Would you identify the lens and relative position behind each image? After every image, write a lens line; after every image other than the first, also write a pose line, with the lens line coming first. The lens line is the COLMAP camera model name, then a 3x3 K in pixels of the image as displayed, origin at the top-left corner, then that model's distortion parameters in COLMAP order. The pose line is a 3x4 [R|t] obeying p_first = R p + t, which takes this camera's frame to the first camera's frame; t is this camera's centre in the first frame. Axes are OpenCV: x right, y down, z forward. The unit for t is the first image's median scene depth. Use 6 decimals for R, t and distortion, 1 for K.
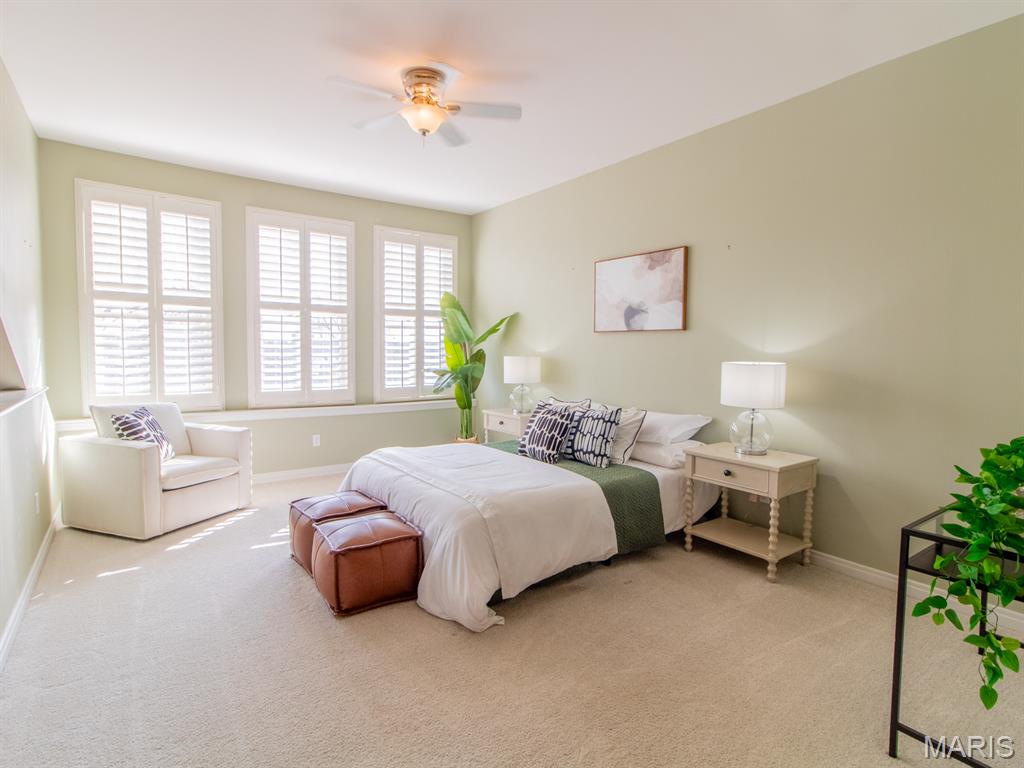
lens RADIAL K [[527.2, 0, 497.2], [0, 527.2, 377.3], [0, 0, 1]] dist [0.001722, 0.000470]
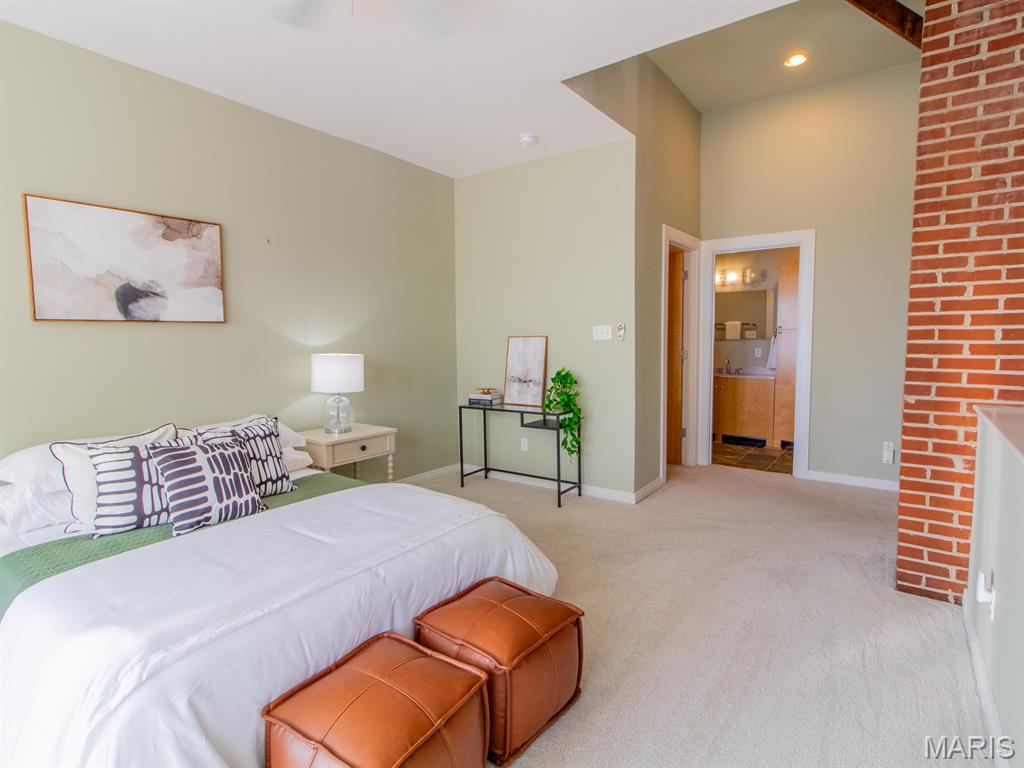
lens RADIAL K [[570.6, 0, 514.2], [0, 570.6, 384.1], [0, 0, 1]] dist [0.001483, -0.023736]
pose [[-0.364453, -0.091144, 0.926751, -0.682304], [0.052749, 0.991580, 0.118264, -0.074951], [-0.929727, 0.091987, -0.356577, 0.893022]]
